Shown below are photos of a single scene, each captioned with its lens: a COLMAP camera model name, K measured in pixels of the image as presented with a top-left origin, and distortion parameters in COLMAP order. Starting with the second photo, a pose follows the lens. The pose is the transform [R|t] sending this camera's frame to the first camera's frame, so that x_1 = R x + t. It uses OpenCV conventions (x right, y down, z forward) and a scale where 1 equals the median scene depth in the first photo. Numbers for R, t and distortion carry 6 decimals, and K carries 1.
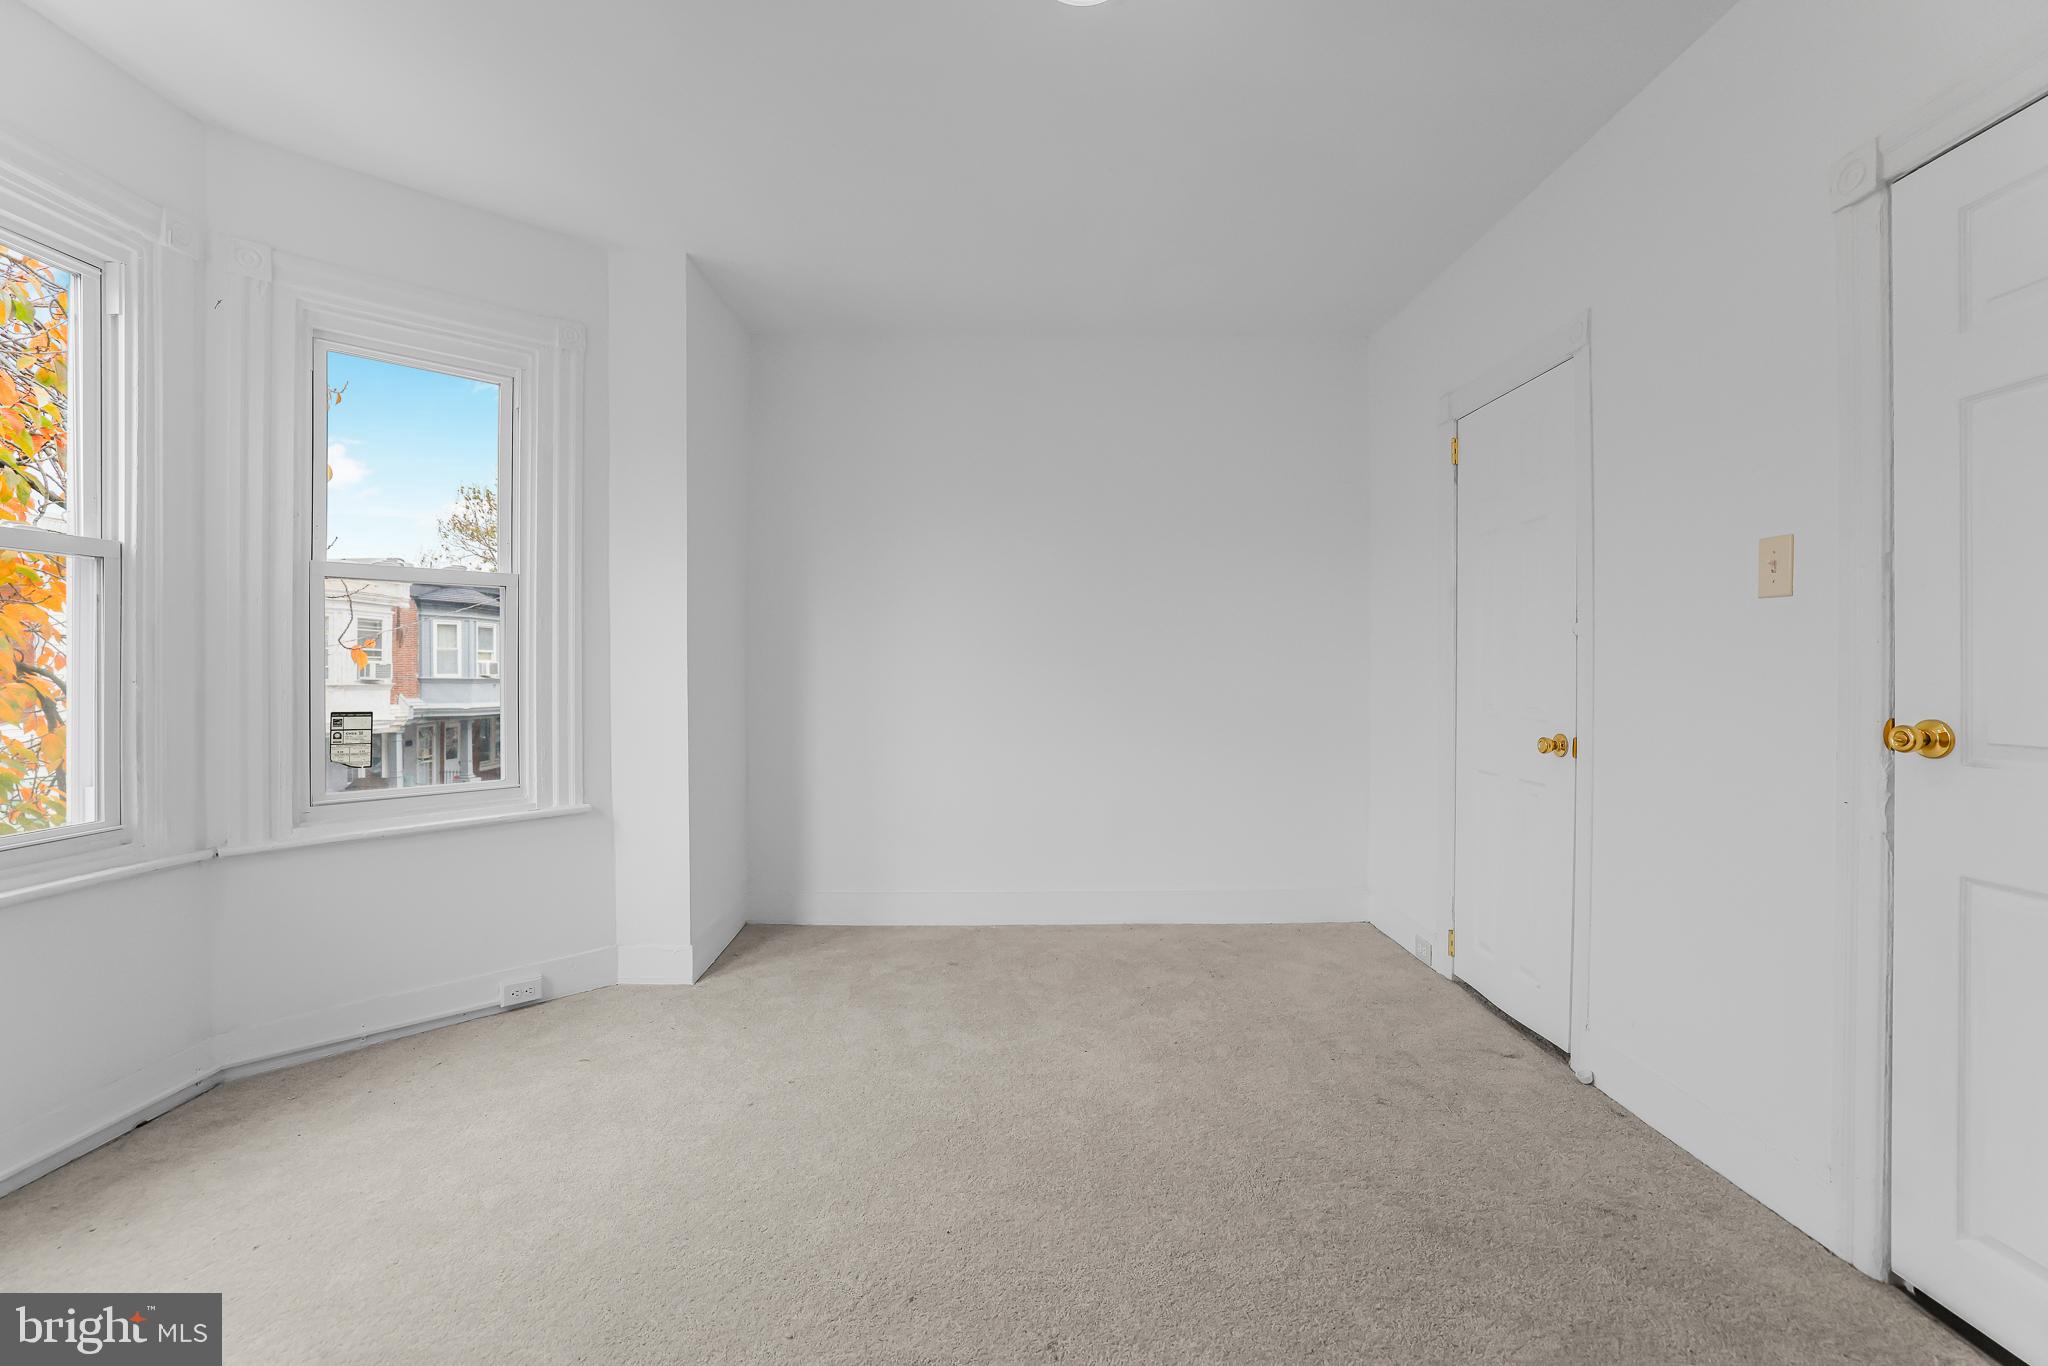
lens RADIAL K [[880.0, 0, 1021.3], [0, 880.0, 652.2], [0, 0, 1]] dist [-0.044865, 0.017689]
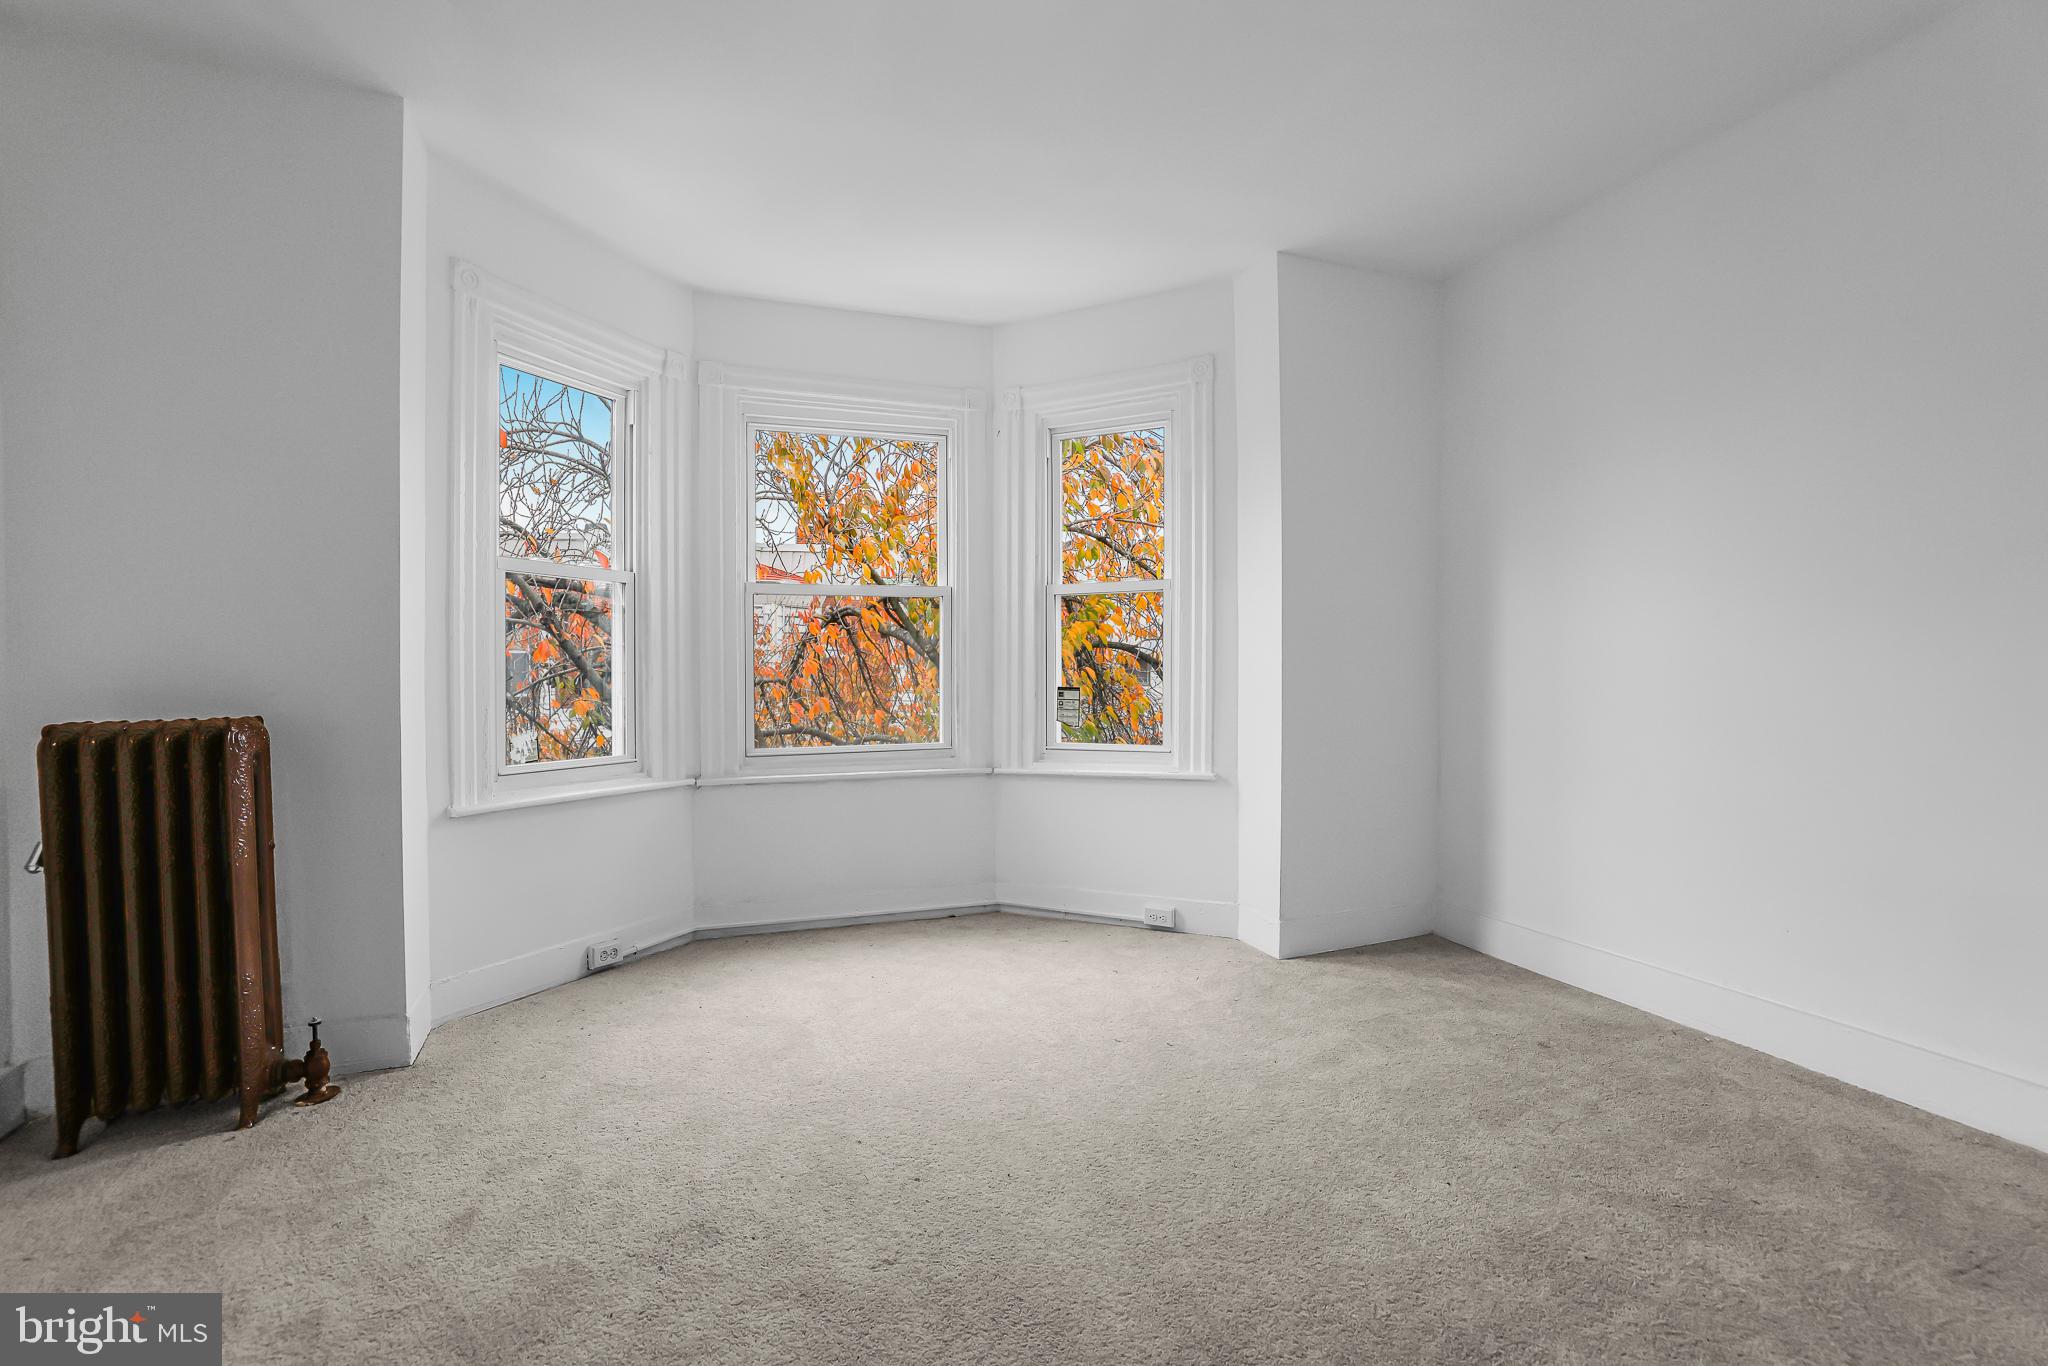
lens RADIAL K [[883.4, 0, 1008.8], [0, 883.4, 669.5], [0, 0, 1]] dist [-0.041241, 0.017572]
pose [[0.321571, -0.007897, -0.946852, 0.516885], [0.022546, 0.999746, -0.000681, 0.033025], [0.946617, -0.021128, 0.321667, 0.376931]]
